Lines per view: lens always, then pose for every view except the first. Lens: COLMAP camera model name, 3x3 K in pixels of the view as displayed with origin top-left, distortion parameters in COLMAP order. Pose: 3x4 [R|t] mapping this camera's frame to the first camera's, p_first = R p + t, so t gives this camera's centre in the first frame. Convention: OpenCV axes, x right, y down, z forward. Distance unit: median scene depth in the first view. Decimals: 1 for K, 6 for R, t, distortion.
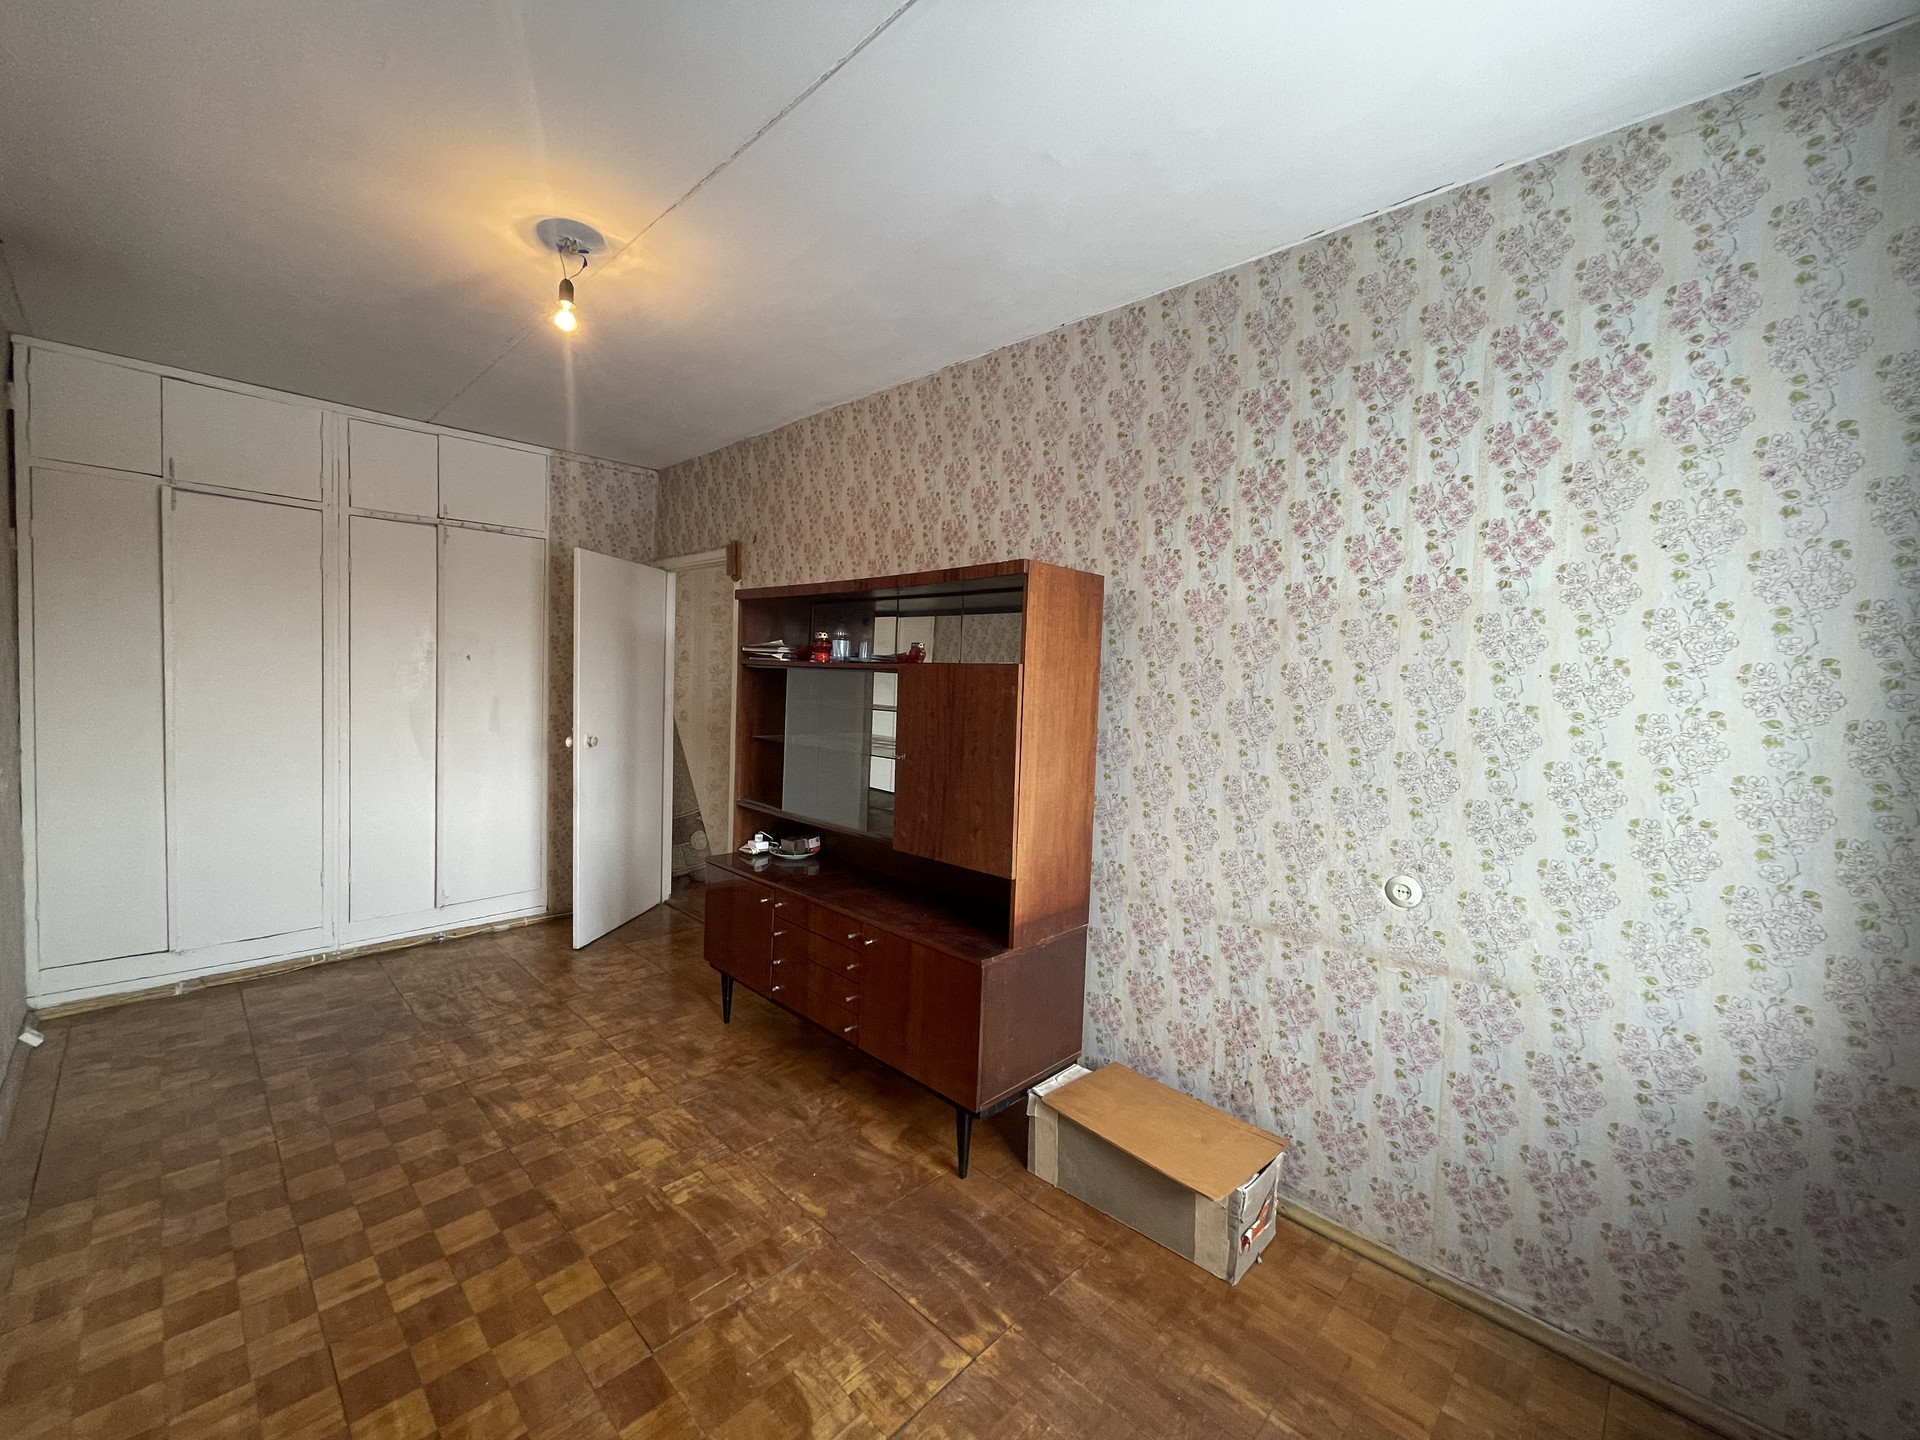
lens RADIAL K [[772.5, 0, 959.7], [0, 772.5, 701.4], [0, 0, 1]] dist [-0.007933, 0.002665]
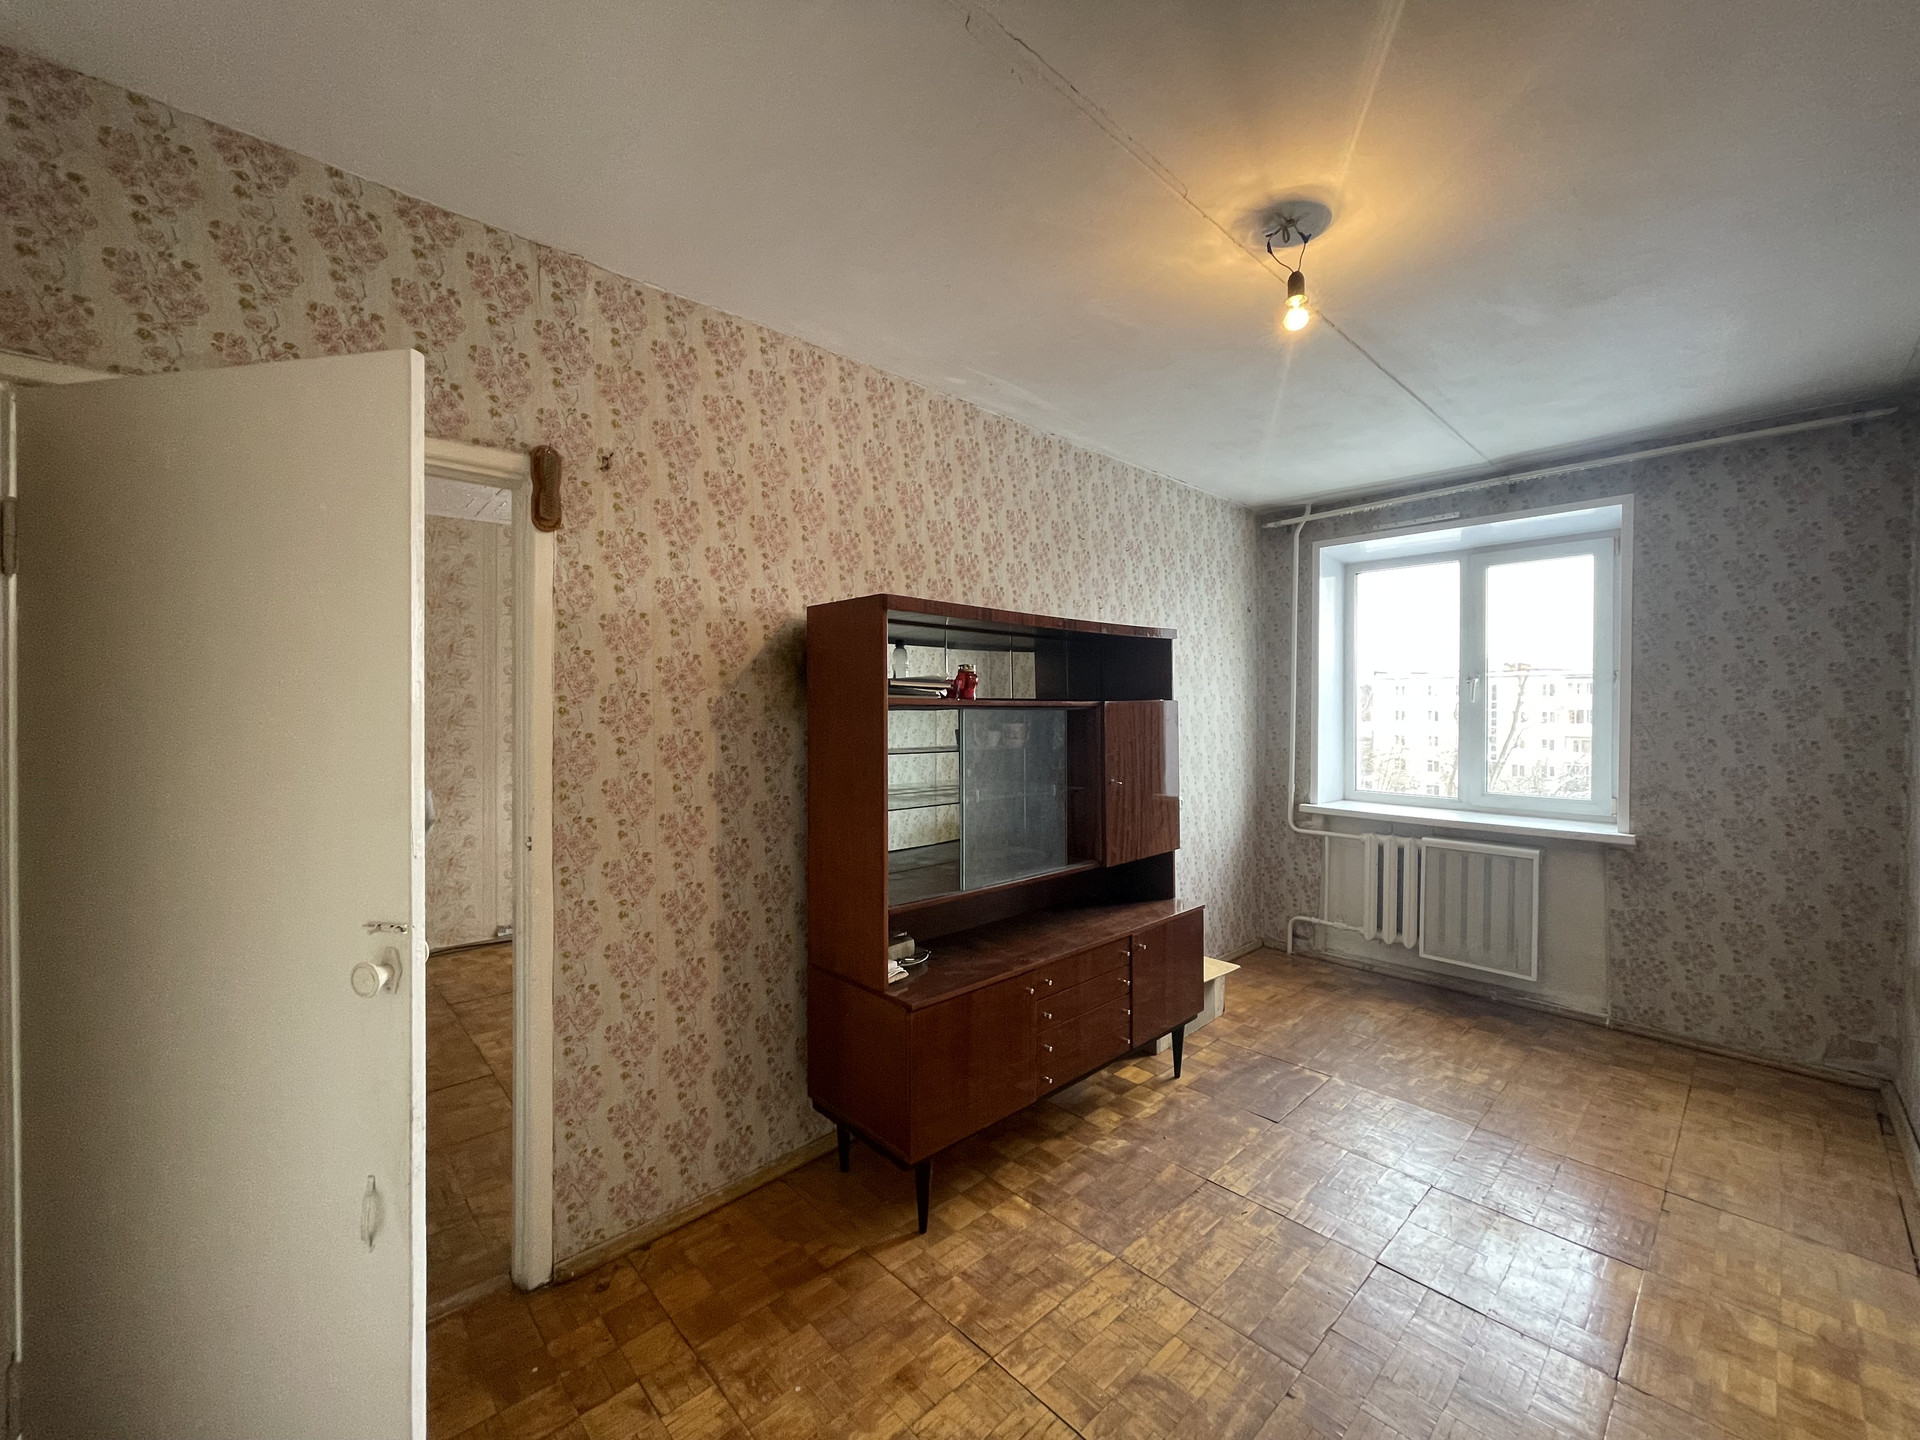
lens RADIAL K [[772.5, 0, 942.3], [0, 772.5, 714.3], [0, 0, 1]] dist [-0.007933, 0.002665]
pose [[0.053222, -0.029220, 0.998155, -1.016476], [0.050794, 0.998357, 0.026517, -0.057393], [-0.997290, 0.049289, 0.054619, 0.985551]]
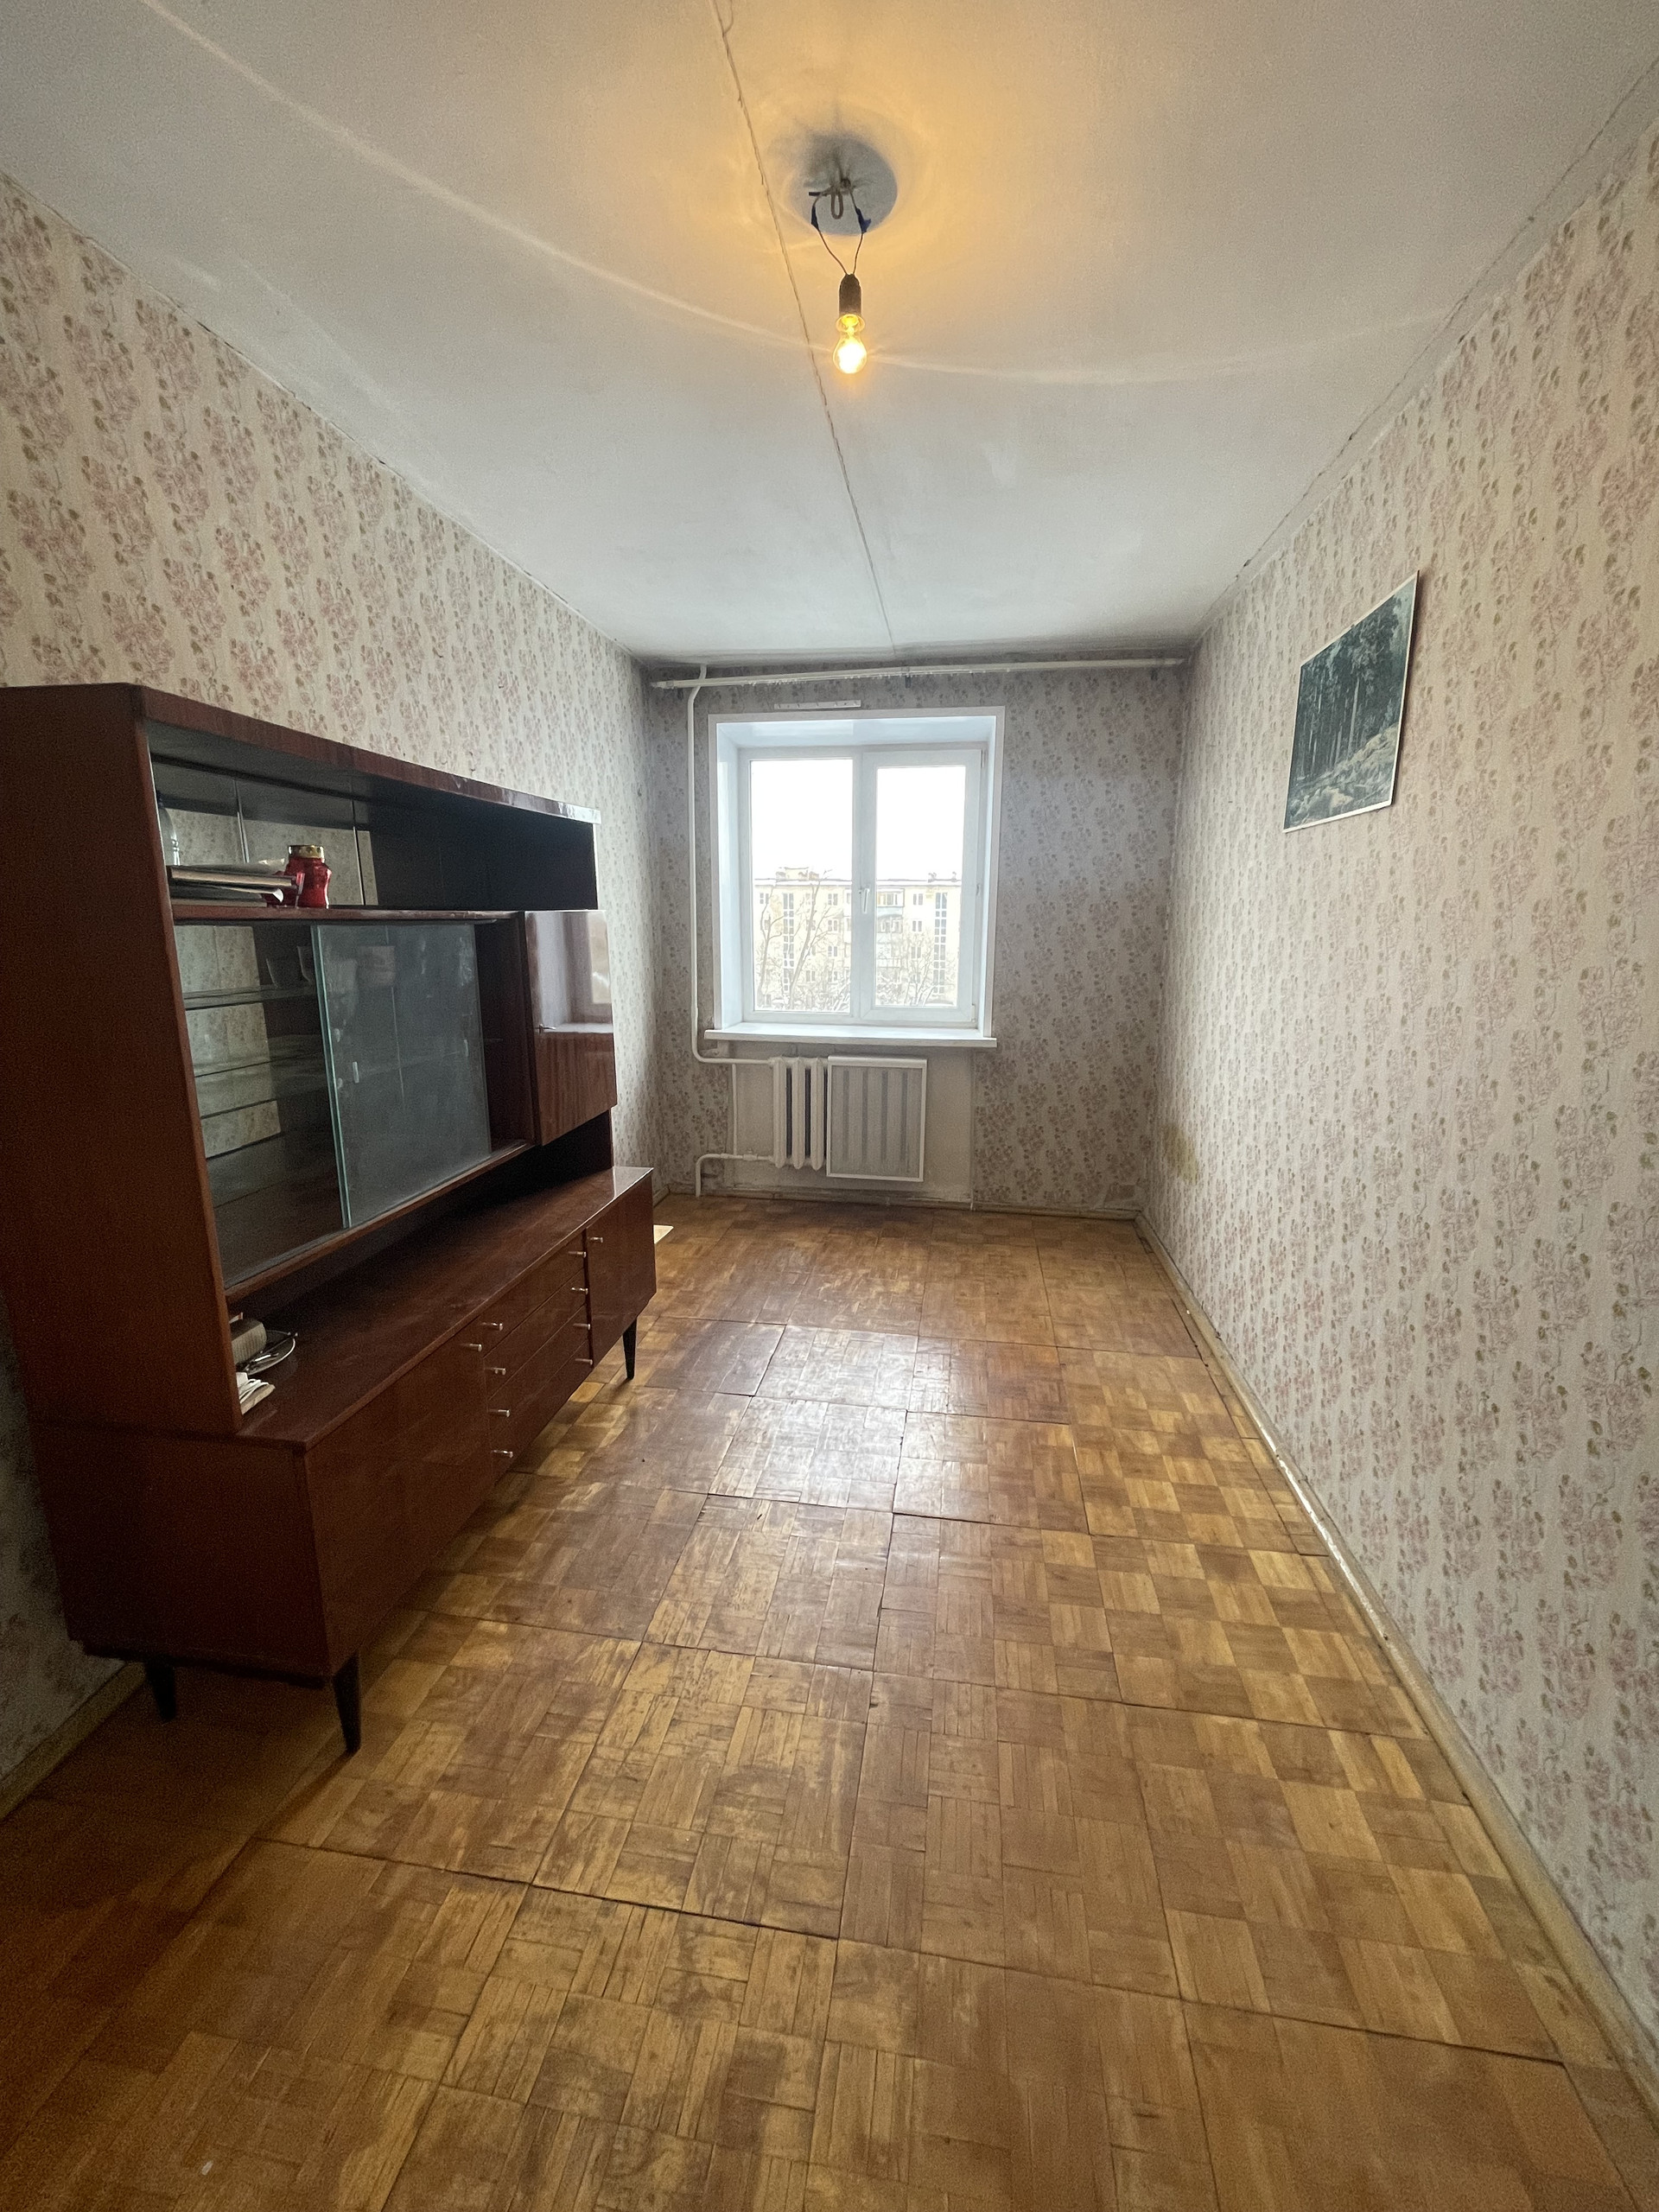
lens RADIAL K [[890.0, 0, 838.7], [0, 890.0, 1092.9], [0, 0, 1]] dist [-0.007933, 0.002665]
pose [[-0.584756, -0.181751, 0.790586, -0.834842], [0.023452, 0.970383, 0.240432, -0.063113], [-0.810870, 0.159135, -0.563175, 1.067872]]
